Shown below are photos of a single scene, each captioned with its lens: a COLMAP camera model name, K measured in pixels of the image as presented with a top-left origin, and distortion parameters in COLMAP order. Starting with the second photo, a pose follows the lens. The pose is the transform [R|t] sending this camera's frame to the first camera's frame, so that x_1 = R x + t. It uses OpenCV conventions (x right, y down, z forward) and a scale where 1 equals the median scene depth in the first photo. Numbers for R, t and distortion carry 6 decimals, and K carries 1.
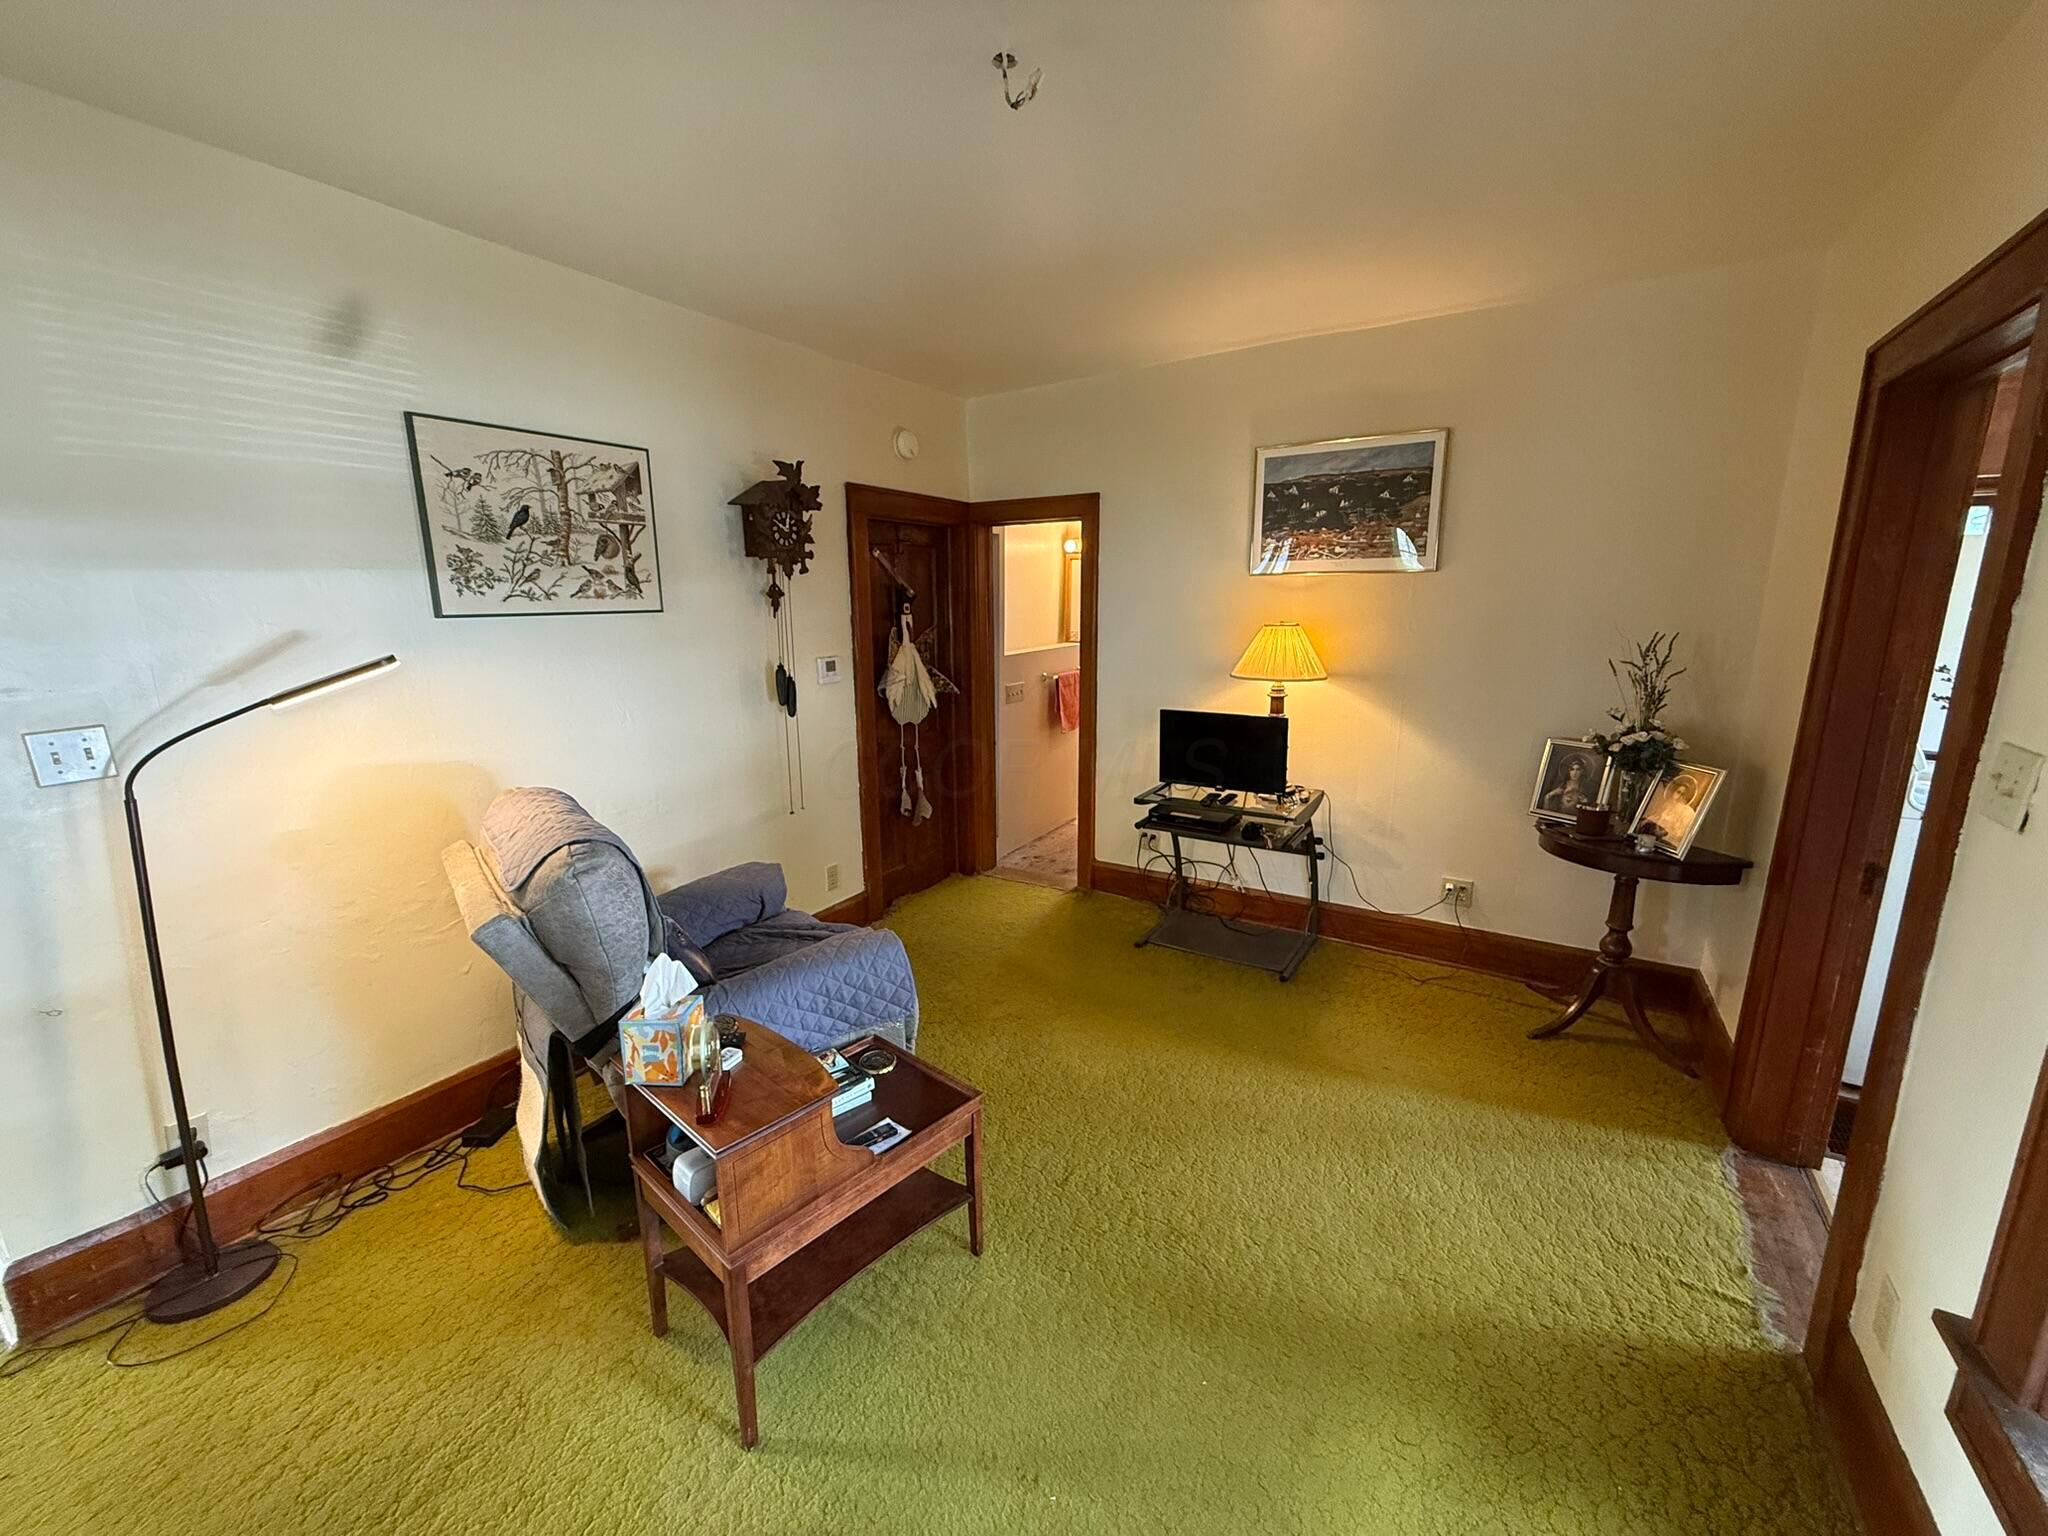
lens RADIAL K [[809.5, 0, 1024.3], [0, 809.5, 767.8], [0, 0, 1]] dist [0.000312, -0.000063]
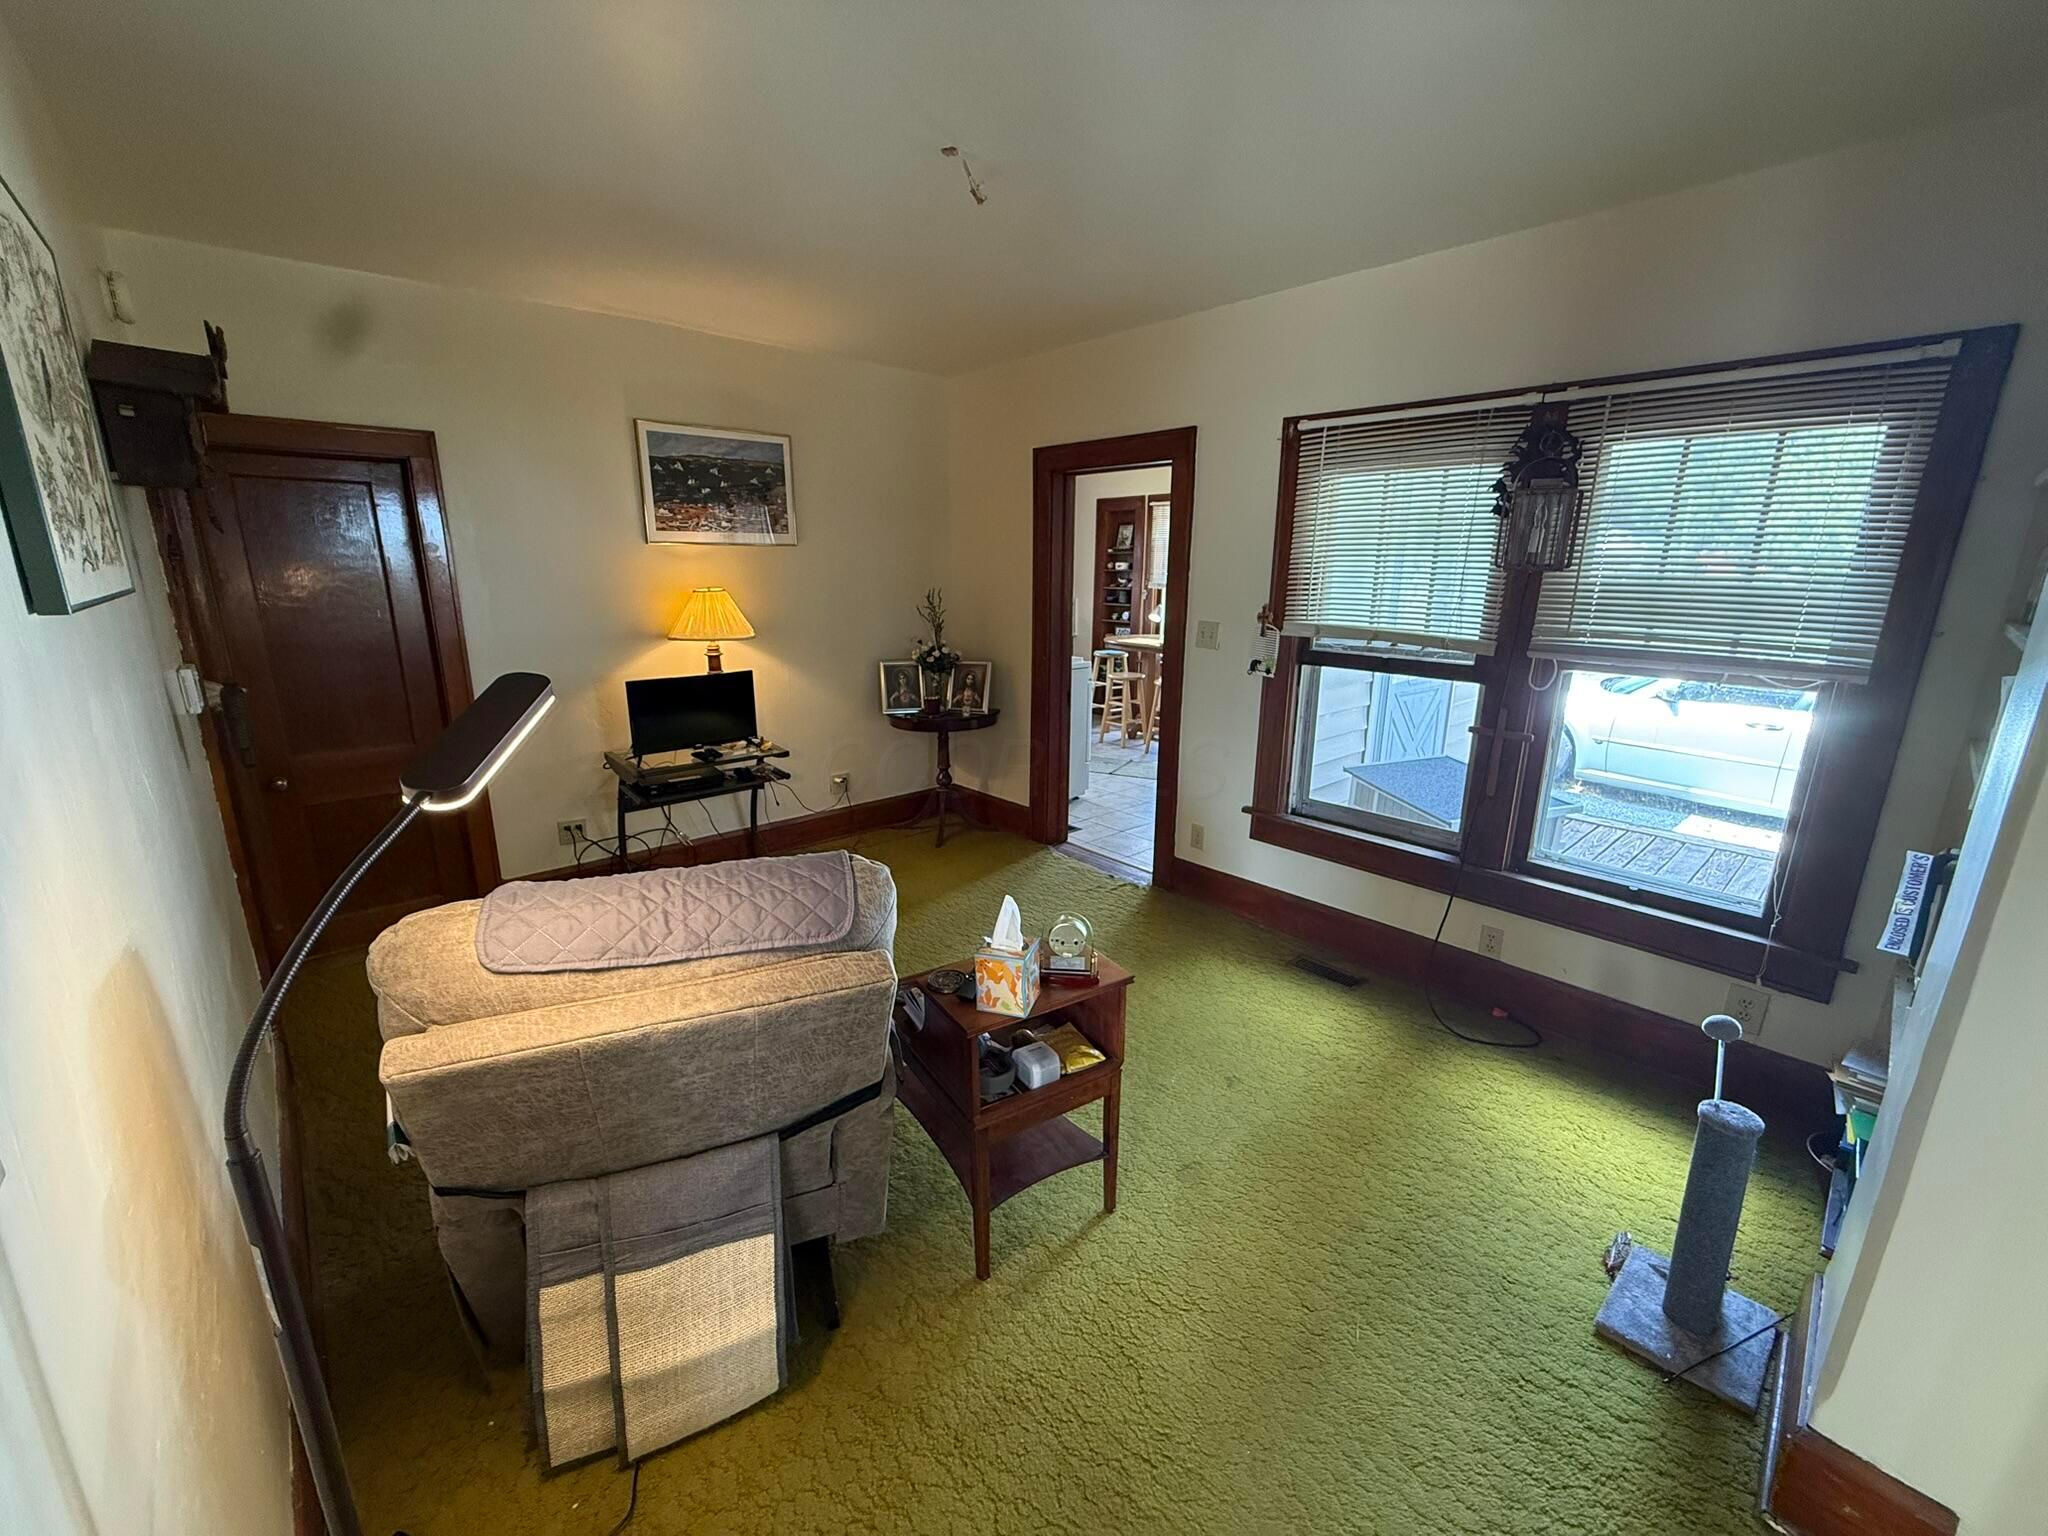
lens RADIAL K [[809.5, 0, 1022.1], [0, 809.5, 765.3], [0, 0, 1]] dist [0.000312, -0.000063]
pose [[0.289912, -0.227997, 0.929499, -0.646015], [0.187423, 0.965929, 0.178475, -0.062625], [-0.938522, 0.122467, 0.322766, 0.267501]]
